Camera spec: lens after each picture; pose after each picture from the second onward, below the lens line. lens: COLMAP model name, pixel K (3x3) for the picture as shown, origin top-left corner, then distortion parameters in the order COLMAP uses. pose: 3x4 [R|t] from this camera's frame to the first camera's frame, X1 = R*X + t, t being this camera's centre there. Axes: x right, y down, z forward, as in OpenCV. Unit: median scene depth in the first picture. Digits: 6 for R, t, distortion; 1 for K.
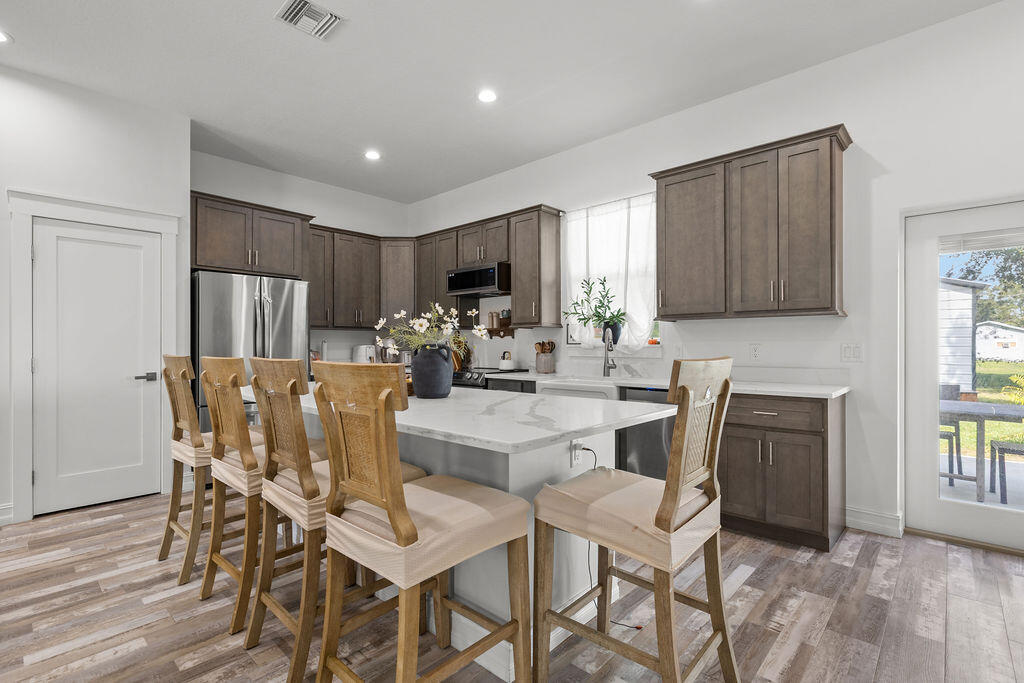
lens RADIAL K [[484.5, 0, 512.0], [0, 484.5, 341.5], [0, 0, 1]] dist [-0.001534, -0.000140]
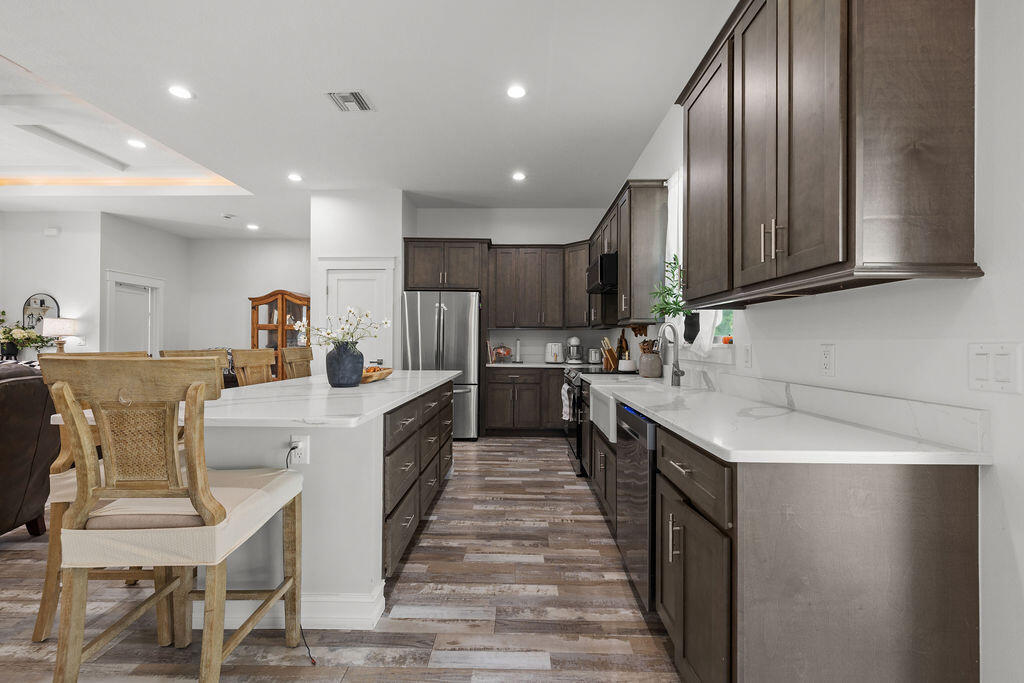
lens RADIAL K [[427.3, 0, 512.0], [0, 427.3, 341.5], [0, 0, 1]] dist [0.000029, -0.000003]
pose [[0.663632, 0.005331, -0.748040, 0.489803], [-0.001470, 0.999982, 0.005822, -0.000608], [0.748057, -0.002764, 0.663628, 0.339555]]
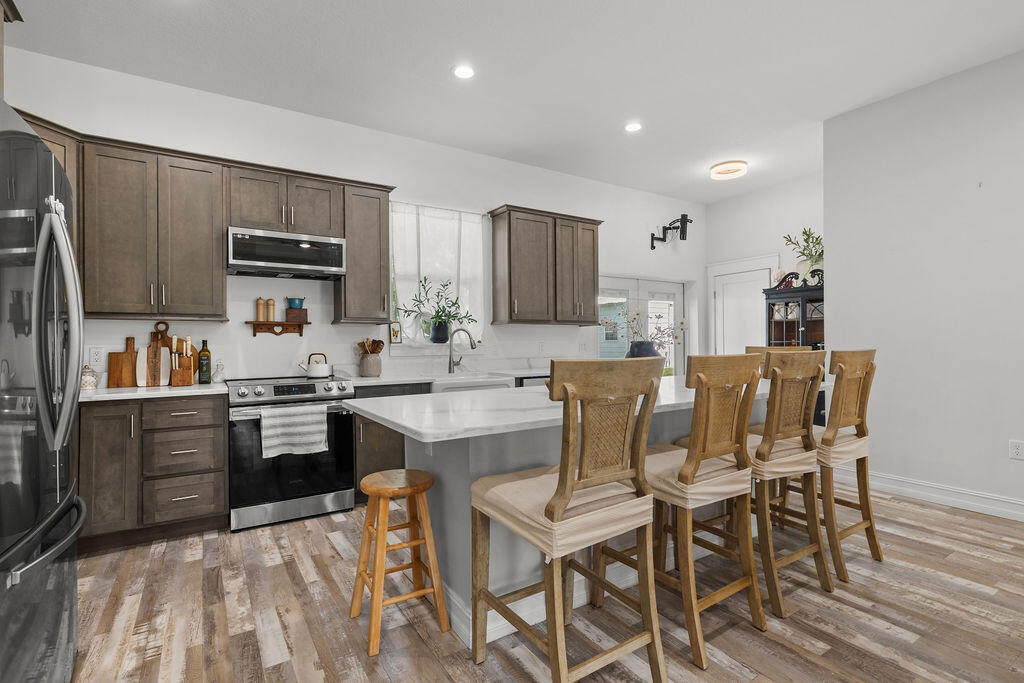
lens RADIAL K [[484.5, 0, 512.0], [0, 484.5, 341.5], [0, 0, 1]] dist [-0.001534, -0.000140]
pose [[0.253162, -0.004731, 0.967412, -0.747323], [-0.001733, 0.999984, 0.005344, -0.003287], [-0.967422, -0.003029, 0.253150, 0.555094]]
